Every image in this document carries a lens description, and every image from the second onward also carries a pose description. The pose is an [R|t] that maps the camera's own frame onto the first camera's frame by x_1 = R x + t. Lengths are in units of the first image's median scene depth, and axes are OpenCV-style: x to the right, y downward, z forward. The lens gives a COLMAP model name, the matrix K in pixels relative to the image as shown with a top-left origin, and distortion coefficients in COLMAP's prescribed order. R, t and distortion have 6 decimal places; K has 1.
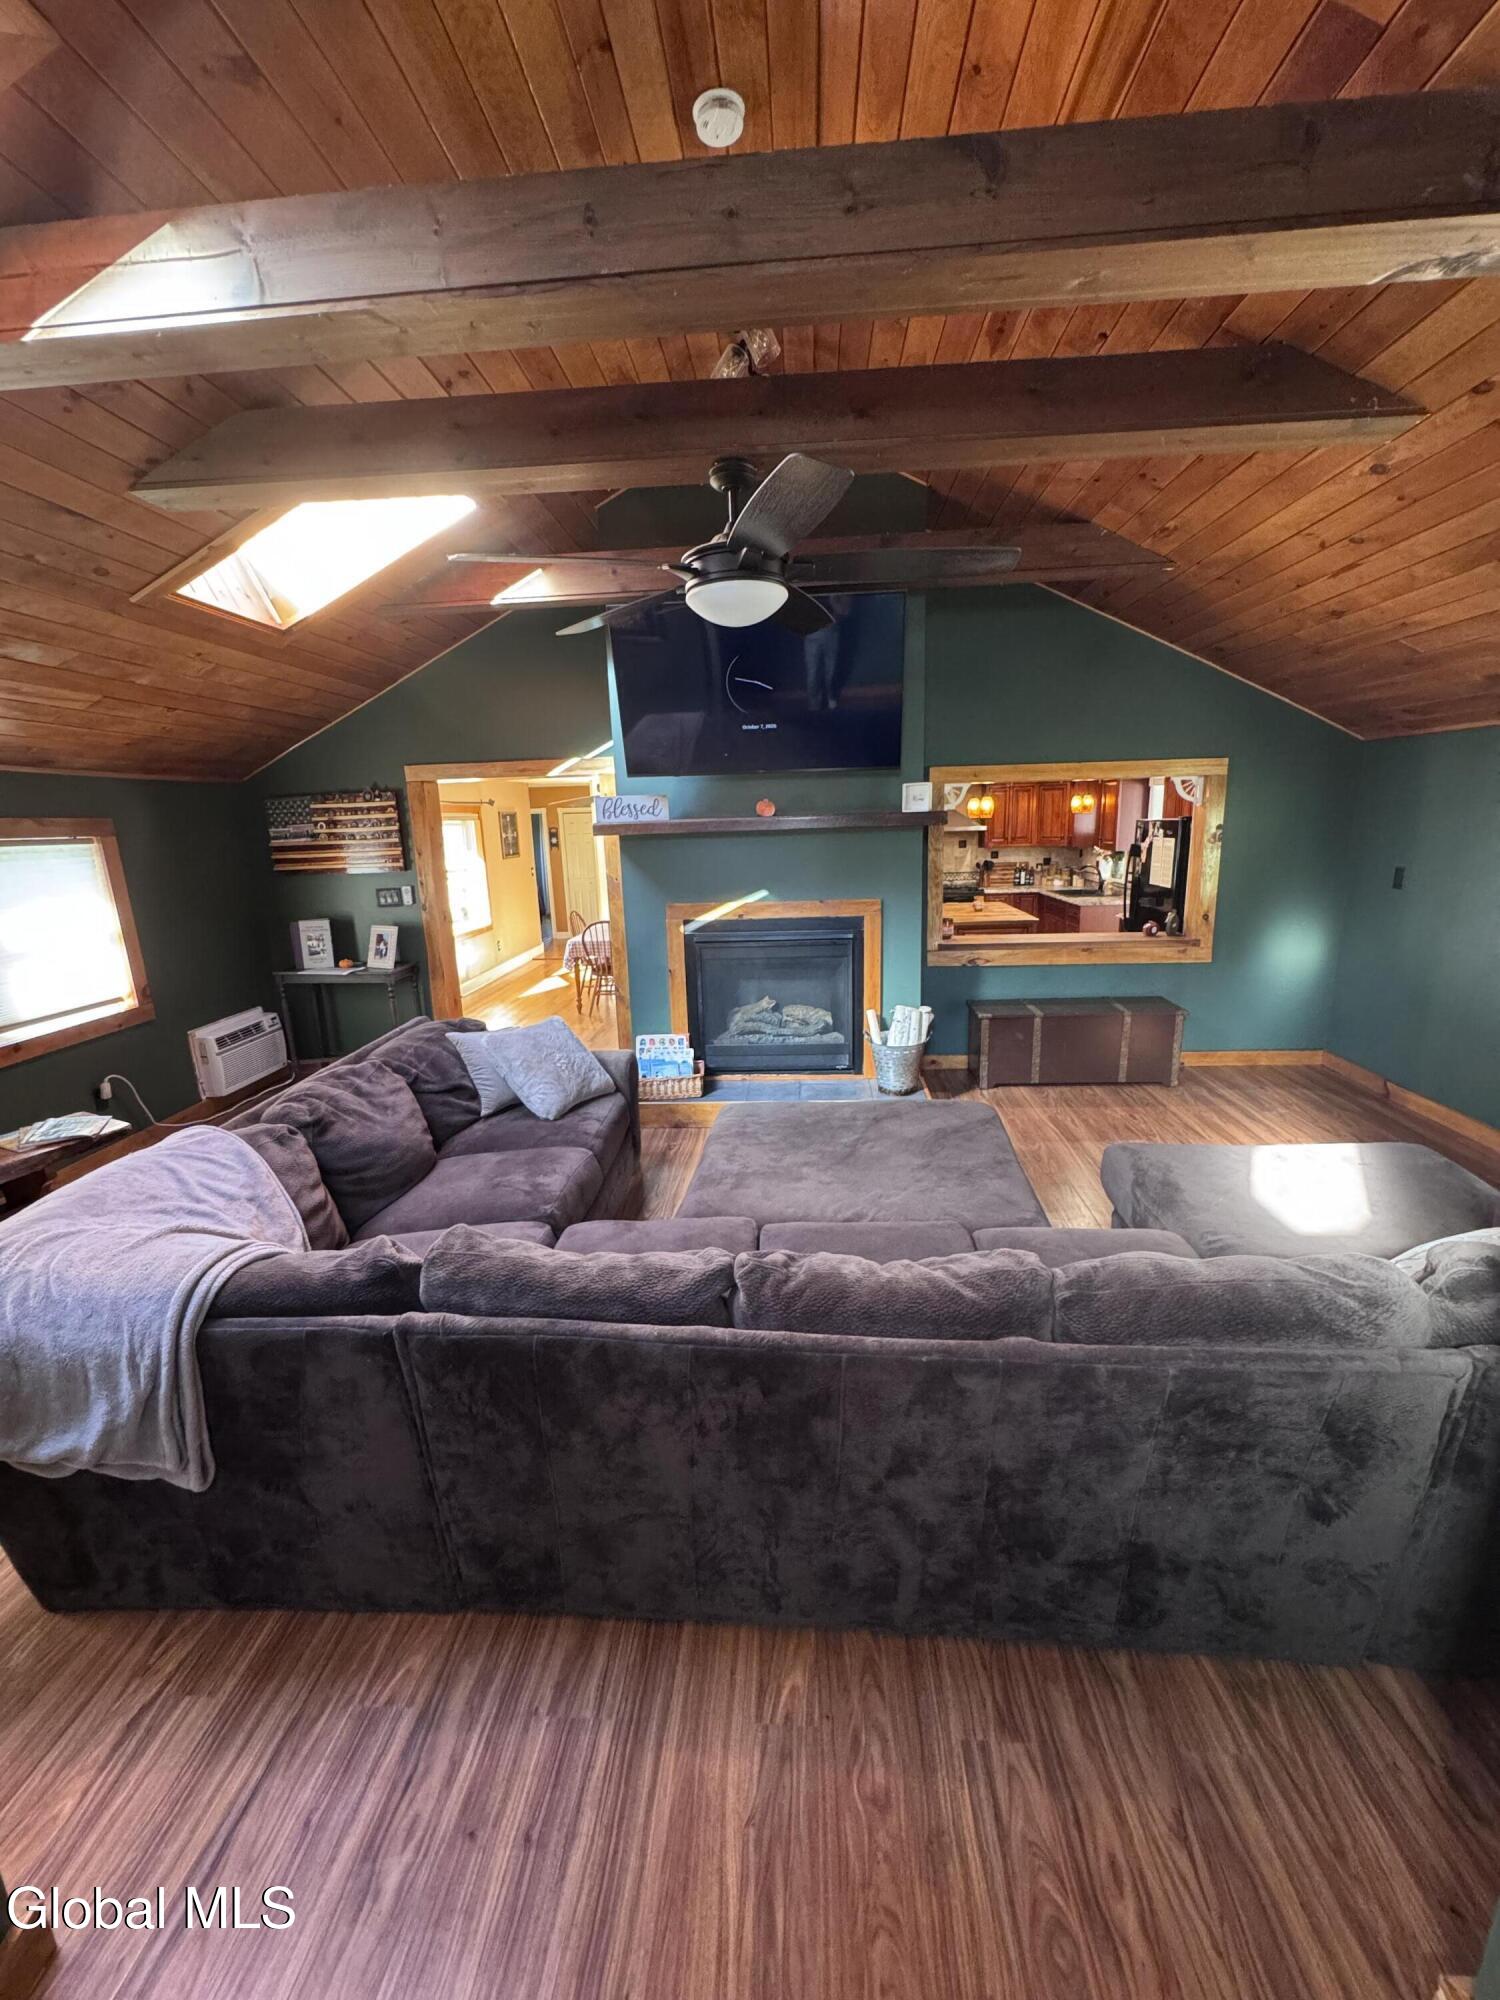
lens RADIAL K [[799.2, 0, 756.4], [0, 799.2, 993.9], [0, 0, 1]] dist [-0.001216, -0.000067]
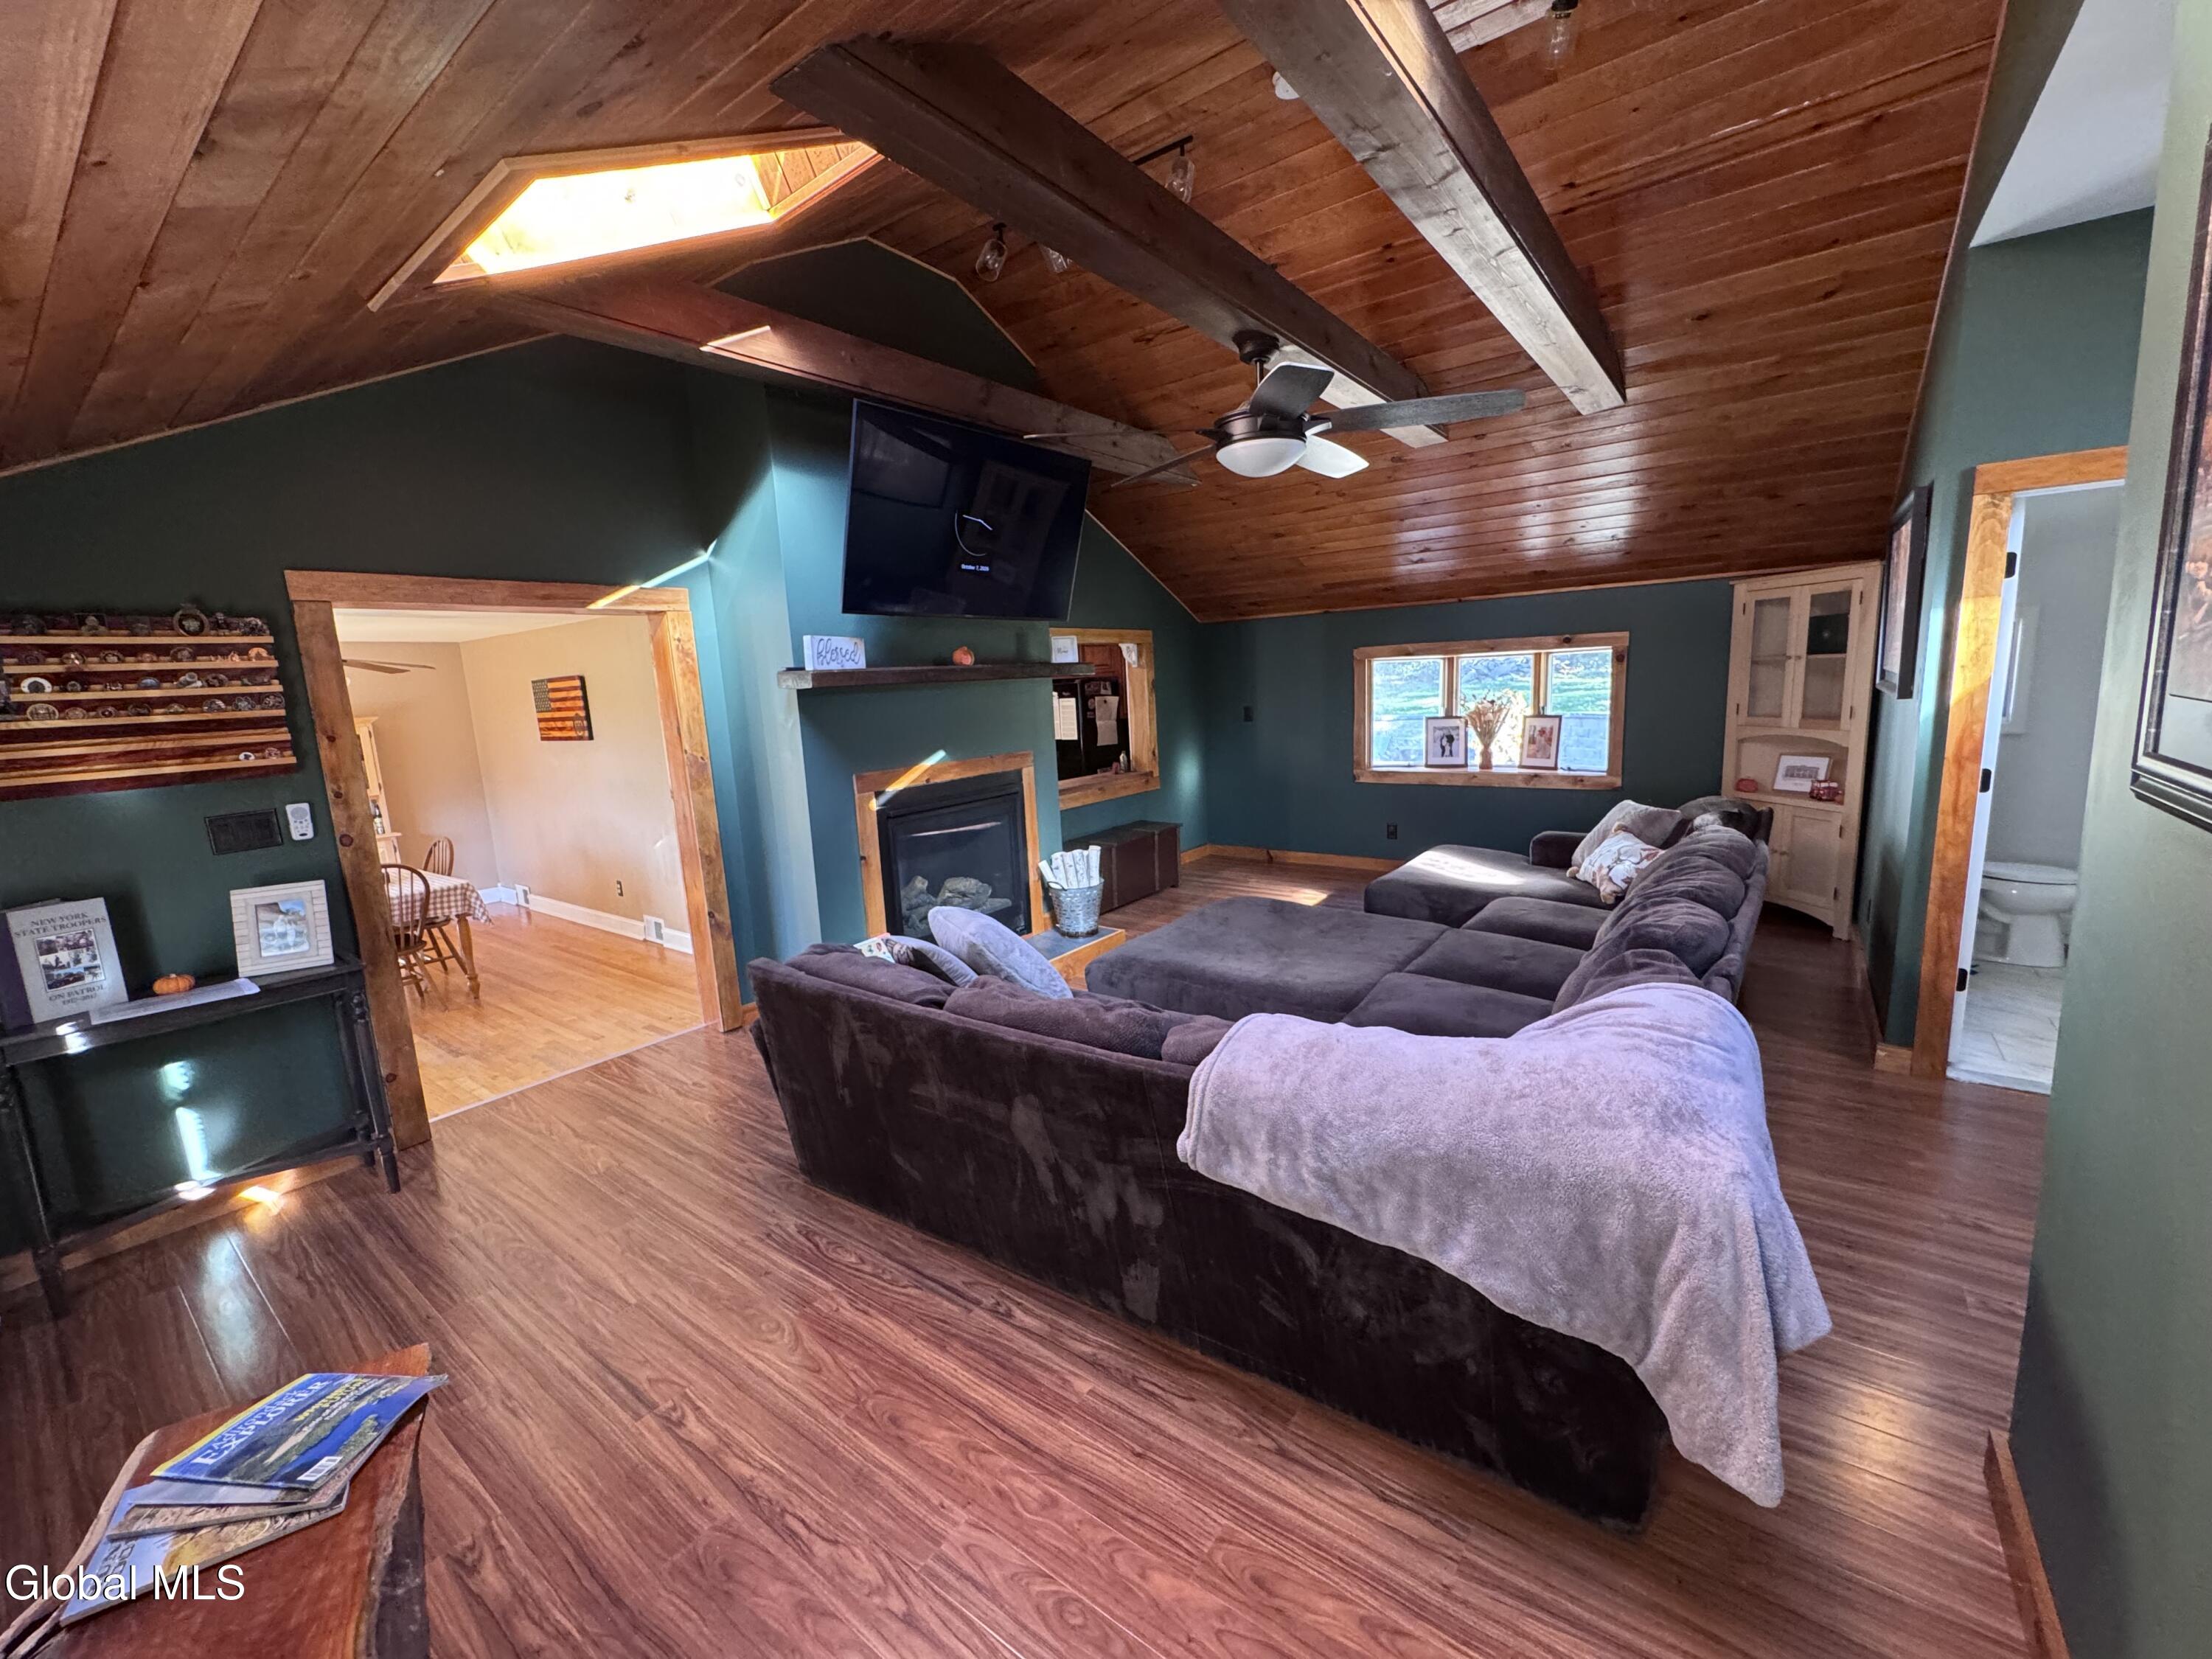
lens RADIAL K [[884.0, 0, 1103.8], [0, 884.0, 825.1], [0, 0, 1]] dist [-0.001216, -0.000067]
pose [[0.549927, -0.132065, 0.824705, -0.649285], [0.211397, 0.977277, 0.015535, -0.022853], [-0.808017, 0.165797, 0.565349, 0.286619]]
